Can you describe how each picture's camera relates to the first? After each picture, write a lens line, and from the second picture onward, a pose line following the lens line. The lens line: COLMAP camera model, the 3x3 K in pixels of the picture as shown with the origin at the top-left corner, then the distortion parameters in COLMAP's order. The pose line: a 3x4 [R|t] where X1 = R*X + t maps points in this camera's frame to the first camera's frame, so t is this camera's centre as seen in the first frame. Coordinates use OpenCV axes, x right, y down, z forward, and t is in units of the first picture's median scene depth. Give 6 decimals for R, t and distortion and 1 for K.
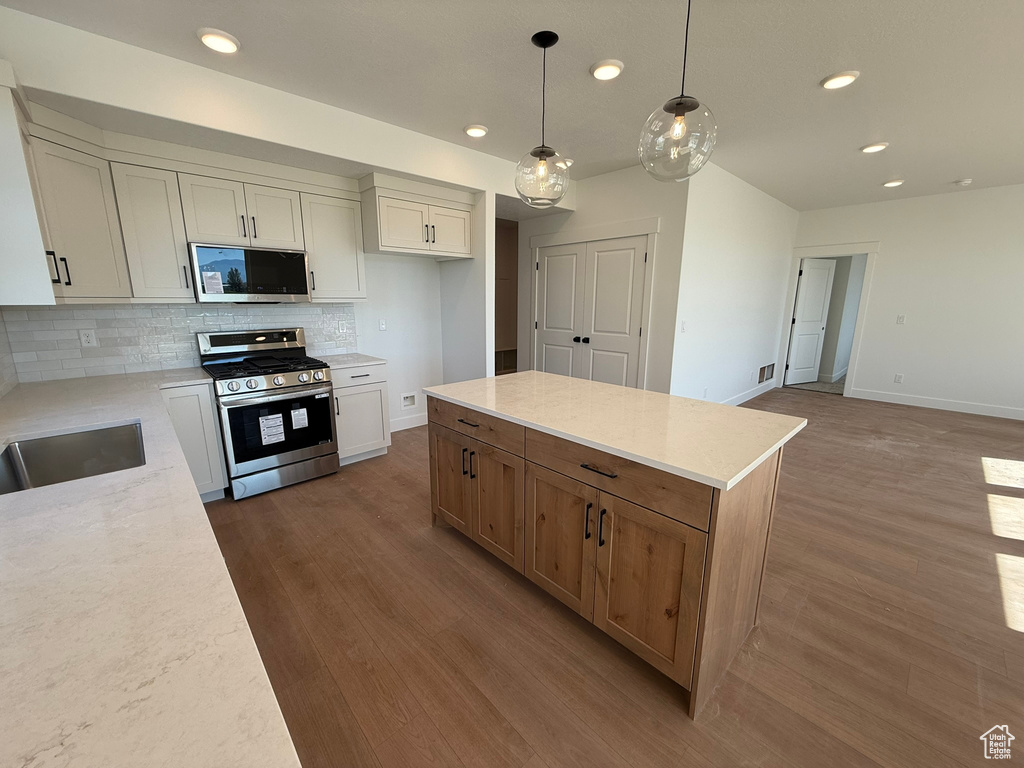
lens RADIAL K [[408.1, 0, 509.0], [0, 408.1, 381.1], [0, 0, 1]] dist [0.002206, 0.000143]
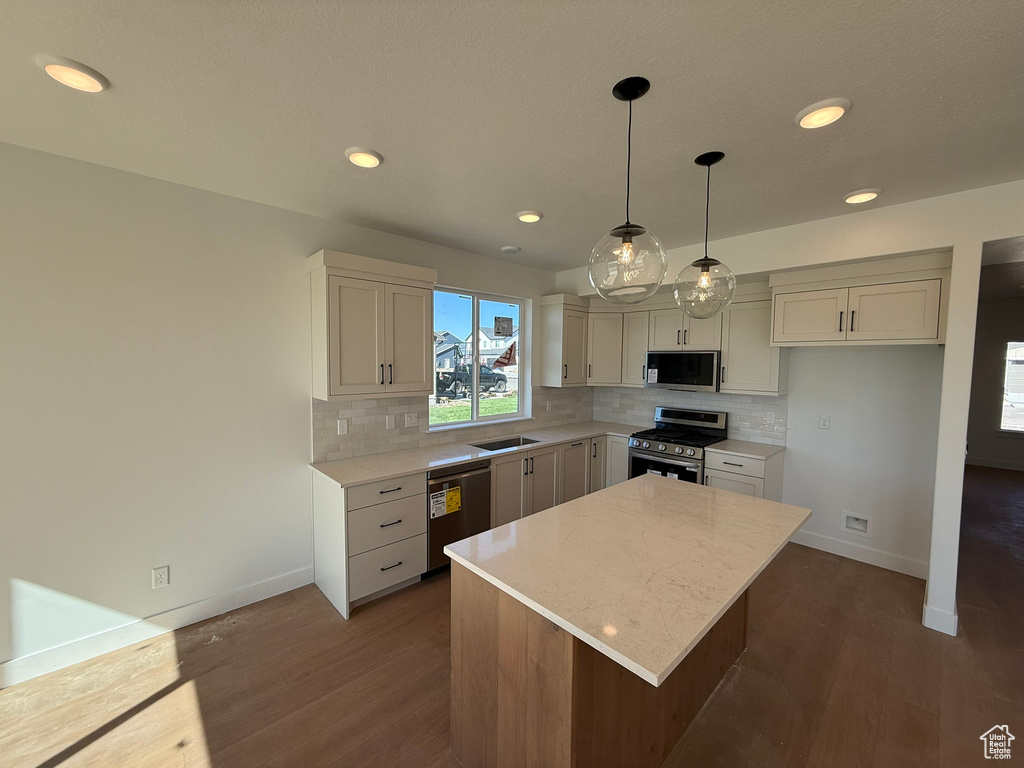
lens RADIAL K [[408.1, 0, 510.5], [0, 408.1, 379.7], [0, 0, 1]] dist [0.002206, 0.000143]
pose [[0.005796, 0.046403, -0.998906, 0.598990], [-0.210886, 0.976514, 0.044139, -0.134227], [0.977494, 0.210399, 0.015446, 0.336406]]
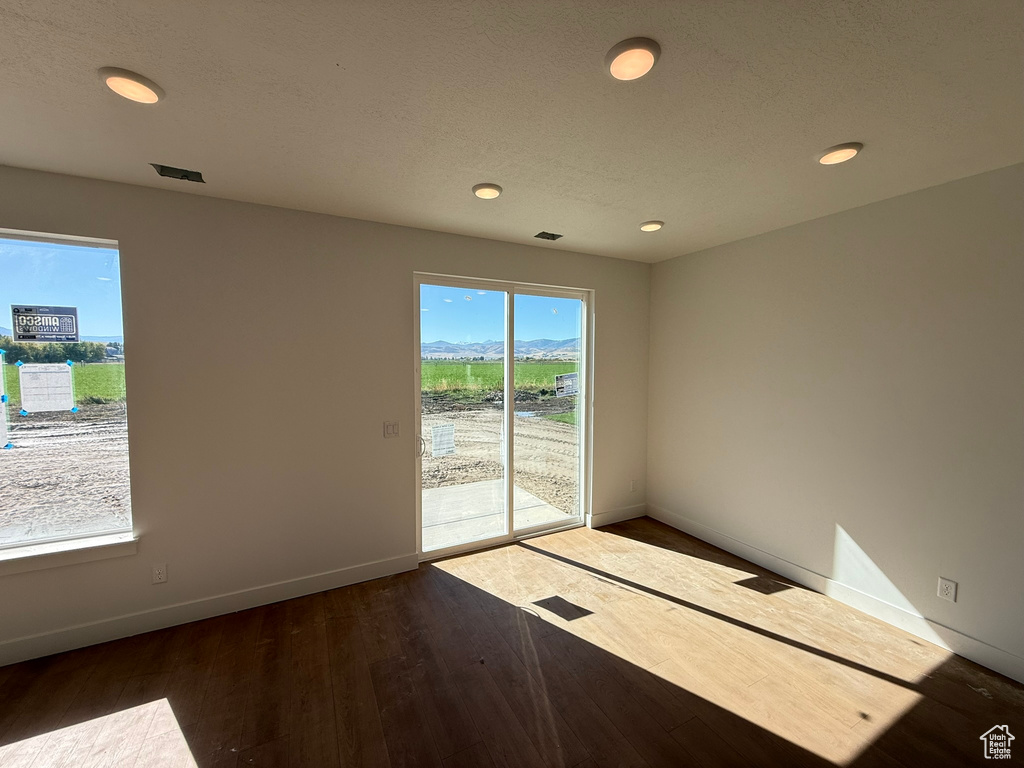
lens RADIAL K [[408.1, 0, 509.7], [0, 408.1, 385.8], [0, 0, 1]] dist [0.002206, 0.000143]
pose [[-0.962013, -0.022208, 0.272100, 0.441593], [0.048236, 0.967178, 0.249478, -0.175448], [-0.268710, 0.253126, -0.929367, 0.558580]]
